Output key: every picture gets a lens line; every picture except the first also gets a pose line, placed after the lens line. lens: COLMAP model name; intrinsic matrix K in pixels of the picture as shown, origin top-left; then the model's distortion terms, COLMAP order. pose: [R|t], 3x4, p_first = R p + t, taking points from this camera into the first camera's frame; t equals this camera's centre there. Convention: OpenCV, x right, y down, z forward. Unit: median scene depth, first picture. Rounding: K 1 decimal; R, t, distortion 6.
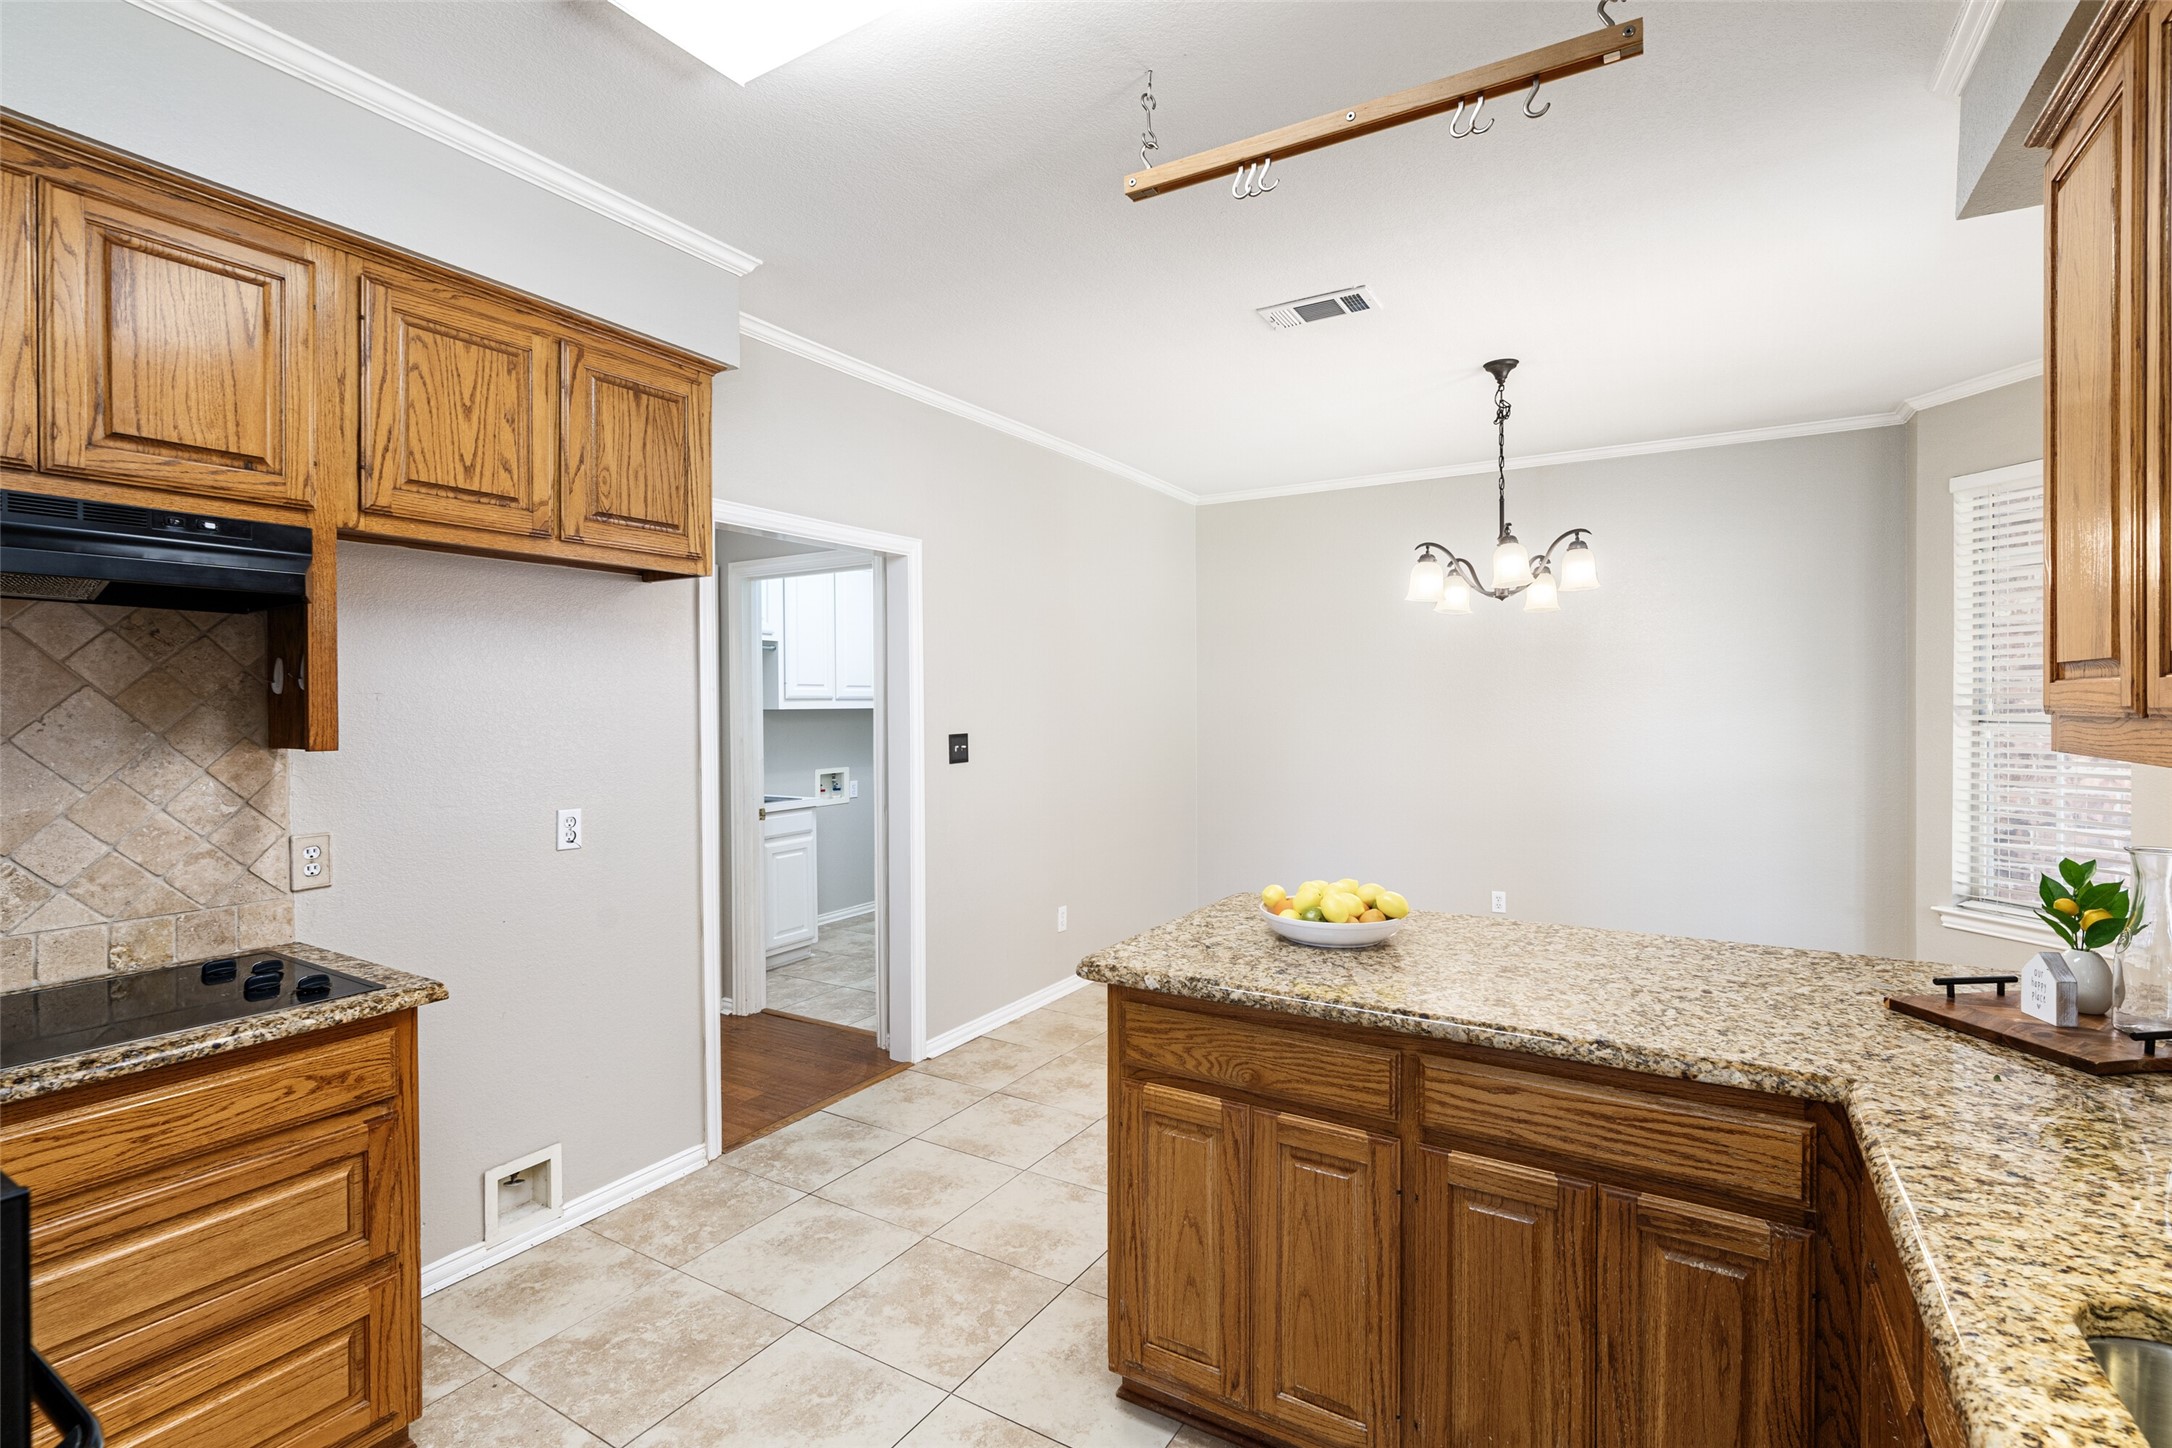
lens RADIAL K [[991.6, 0, 1079.9], [0, 991.6, 708.1], [0, 0, 1]] dist [-0.002358, 0.001277]
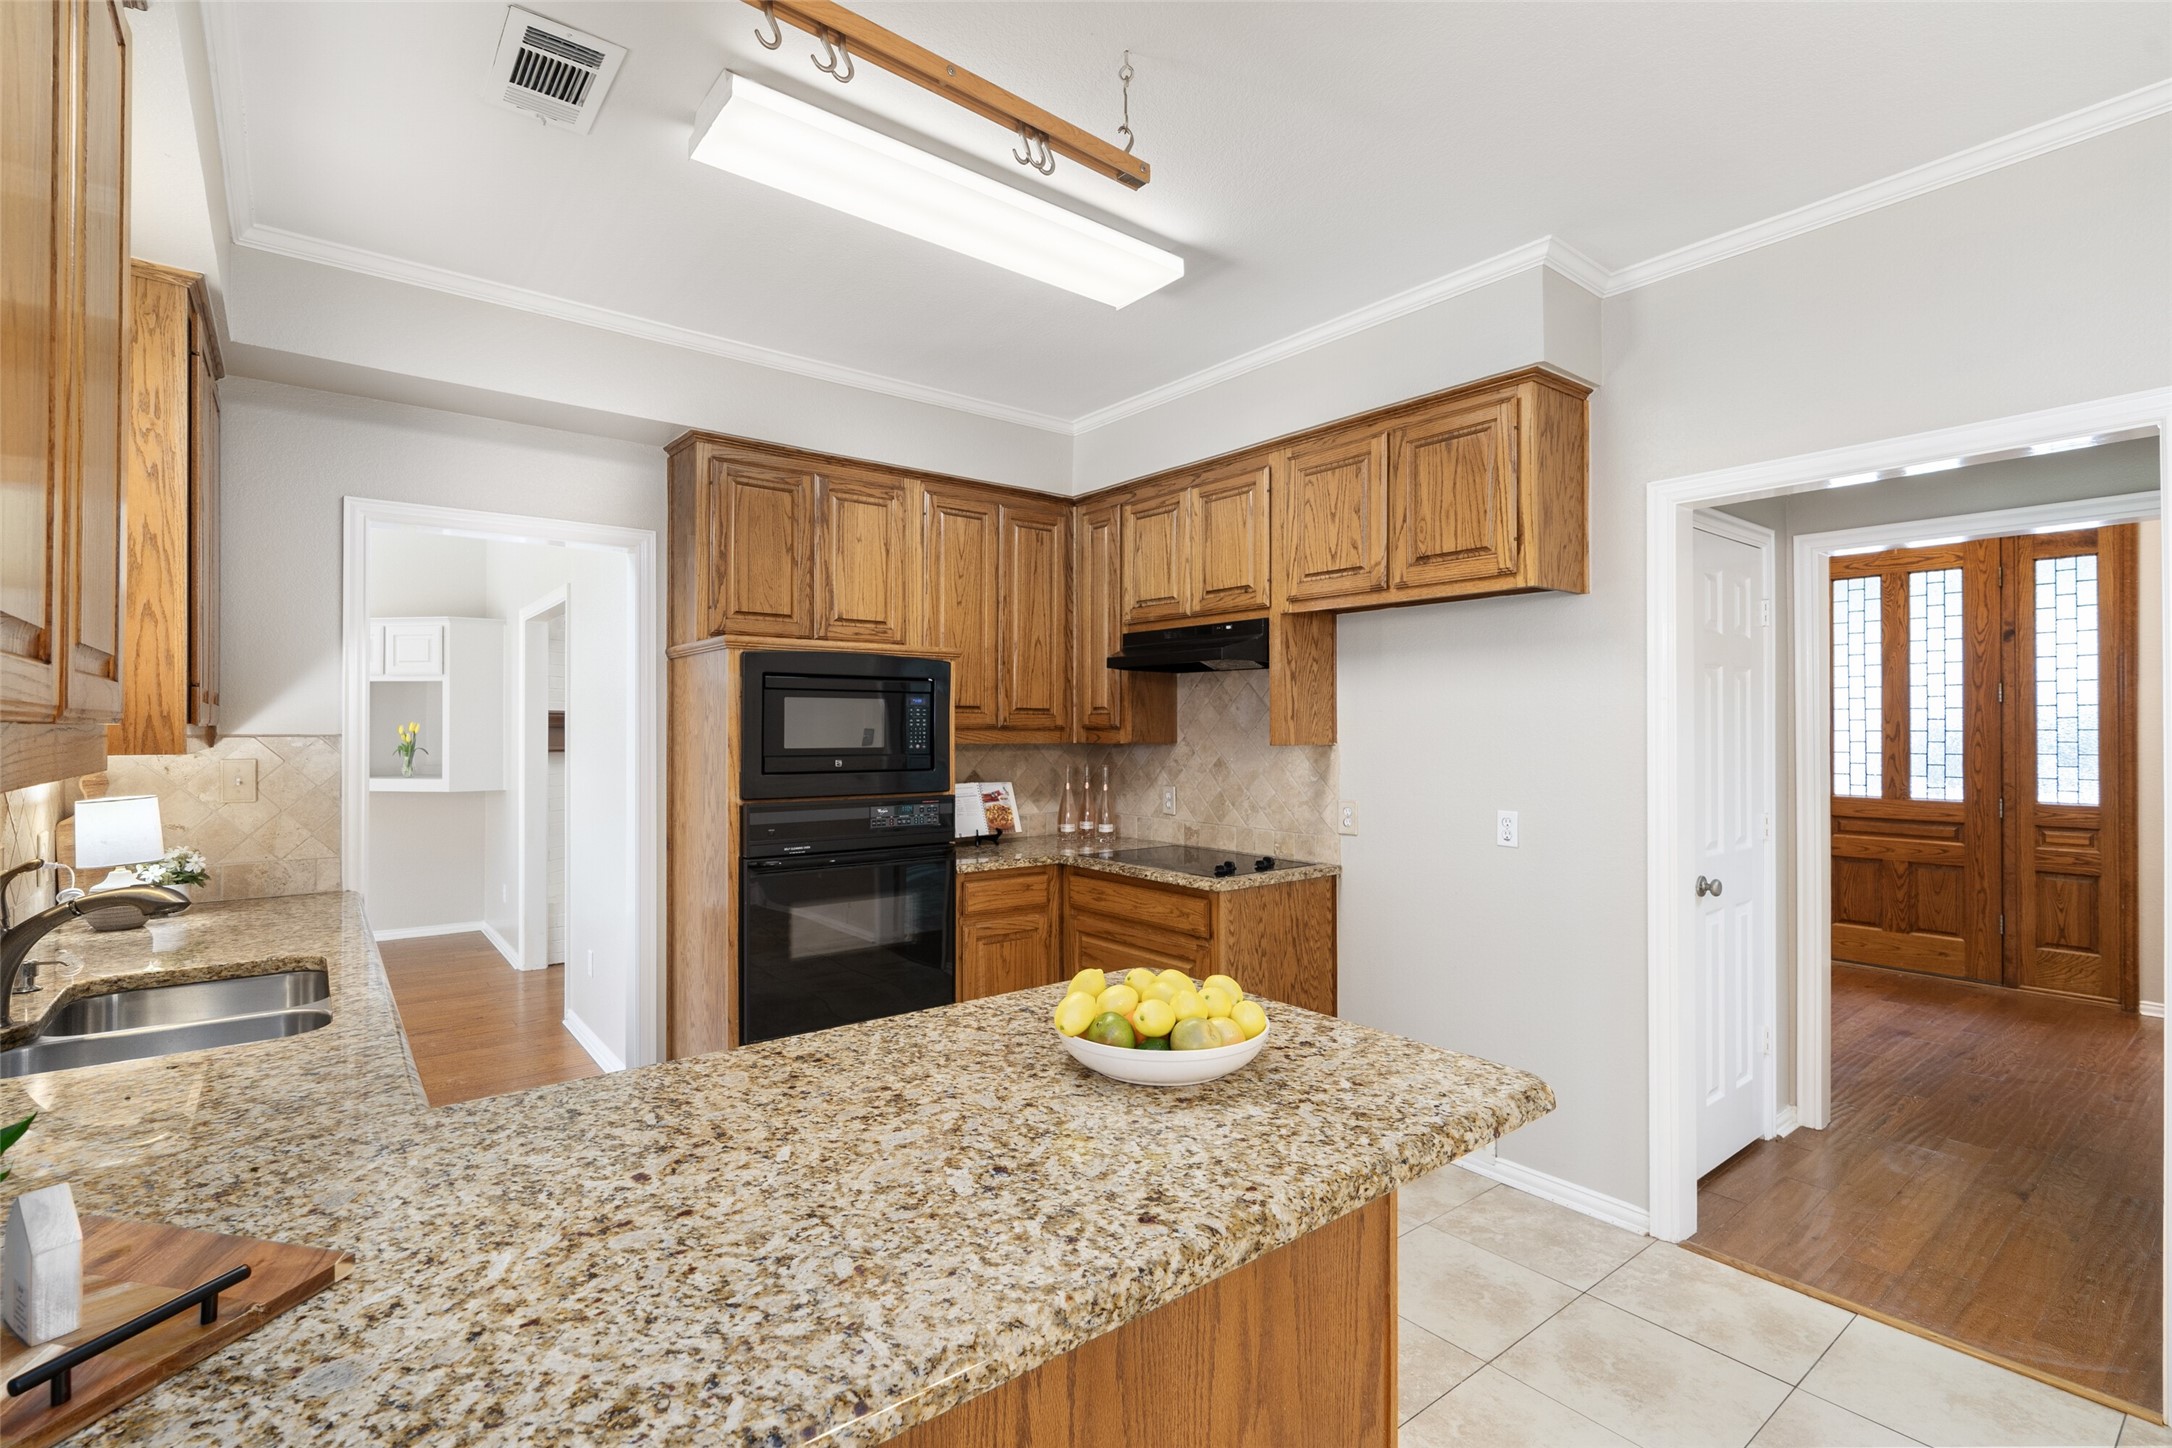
lens RADIAL K [[991.6, 0, 1081.2], [0, 991.6, 728.1], [0, 0, 1]] dist [-0.002358, 0.001277]
pose [[-0.344218, 0.003785, -0.938882, 1.016503], [-0.002997, 0.999982, 0.005130, 0.005082], [0.938885, 0.004580, -0.344201, 1.338357]]
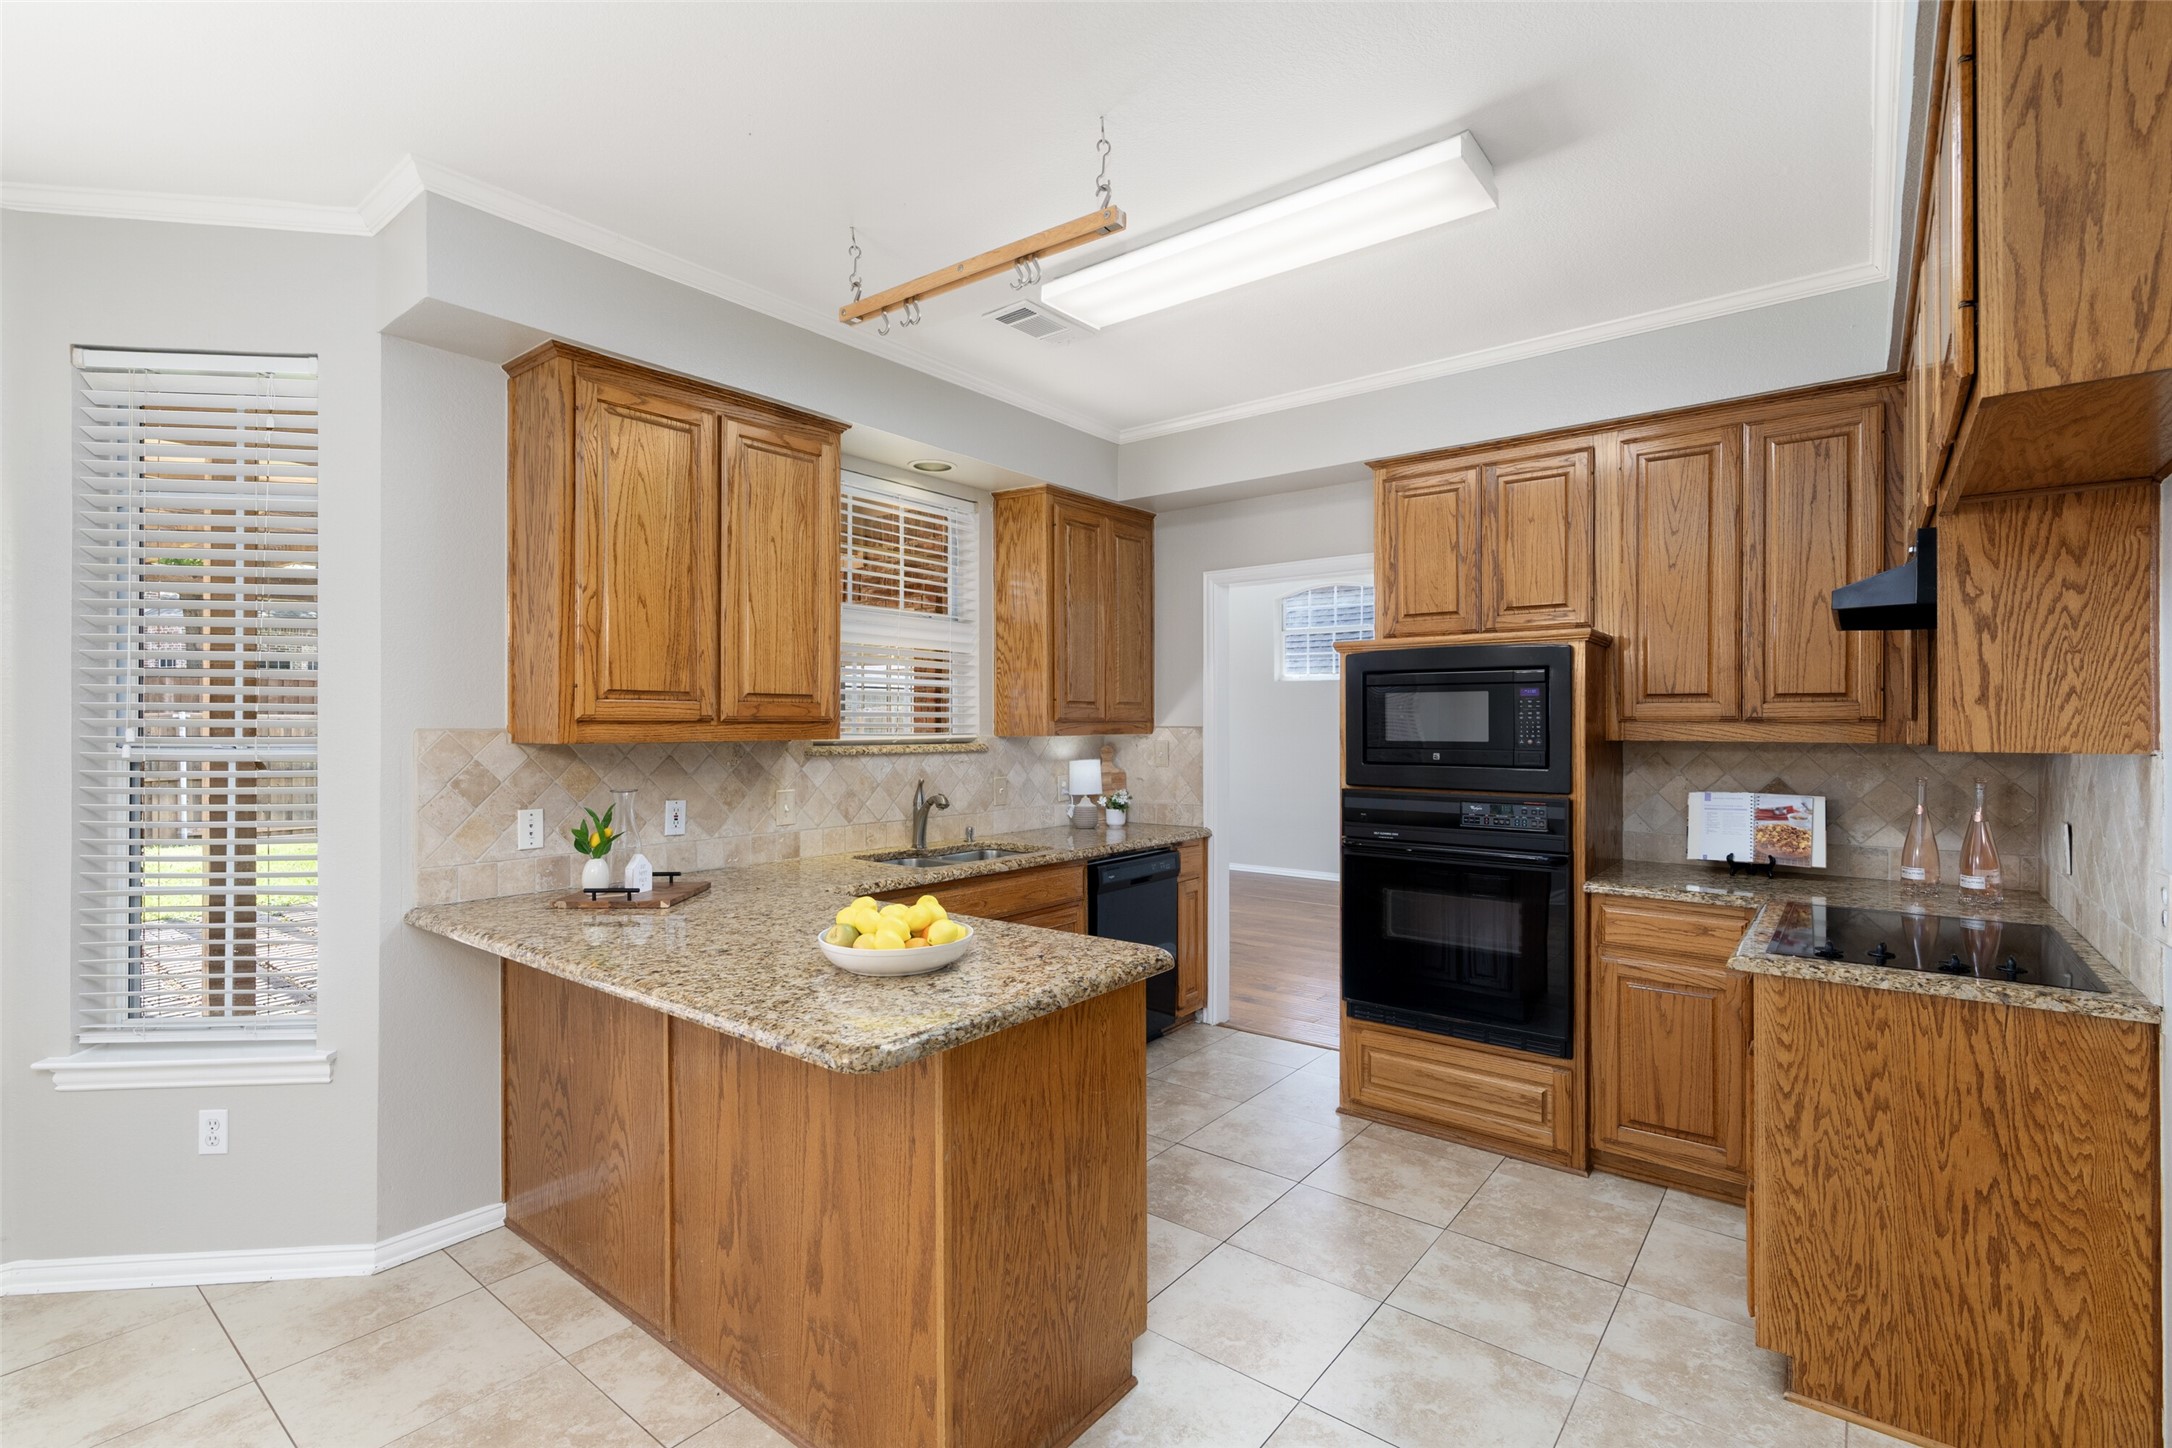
lens RADIAL K [[991.6, 0, 1083.3], [0, 991.6, 726.6], [0, 0, 1]] dist [-0.002358, 0.001277]
pose [[-0.992667, 0.004712, 0.120793, -0.039783], [0.005652, 0.999956, 0.007441, 0.007483], [-0.120752, 0.008069, -0.992650, 2.147520]]
